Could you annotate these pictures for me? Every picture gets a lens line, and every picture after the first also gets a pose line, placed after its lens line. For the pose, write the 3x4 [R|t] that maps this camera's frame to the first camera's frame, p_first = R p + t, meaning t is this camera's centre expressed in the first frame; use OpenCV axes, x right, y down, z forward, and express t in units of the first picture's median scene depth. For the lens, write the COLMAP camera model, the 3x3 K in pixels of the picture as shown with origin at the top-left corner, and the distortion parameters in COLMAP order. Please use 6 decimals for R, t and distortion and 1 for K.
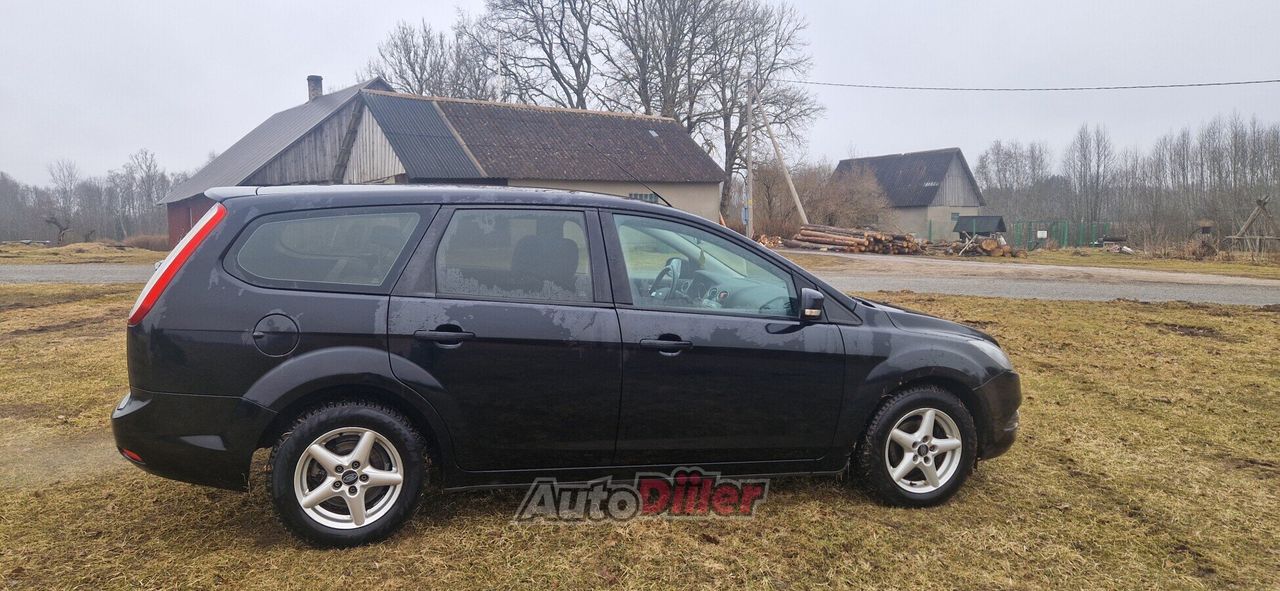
lens RADIAL K [[854.9, 0, 629.4], [0, 854.9, 299.7], [0, 0, 1]] dist [0.058606, -0.044718]
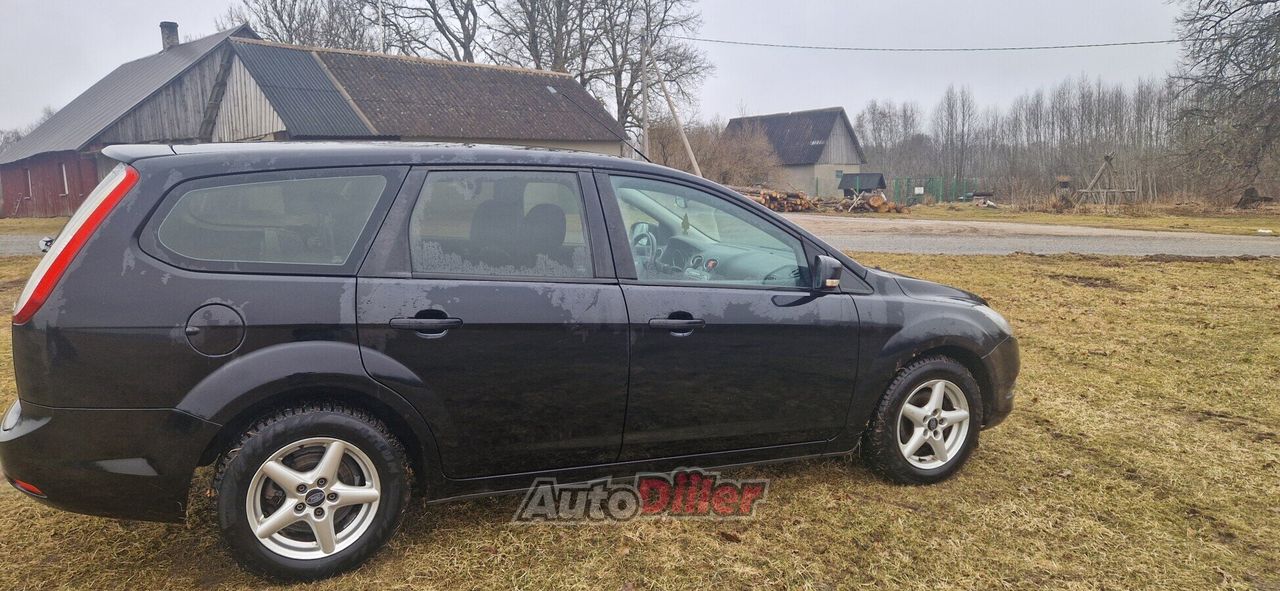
lens RADIAL K [[854.9, 0, 644.3], [0, 854.9, 301.7], [0, 0, 1]] dist [0.058606, -0.044718]
pose [[0.989298, -0.028625, 0.143075, -0.103463], [0.021533, 0.998473, 0.050868, -0.014174], [-0.144313, -0.047243, 0.988404, 0.118493]]
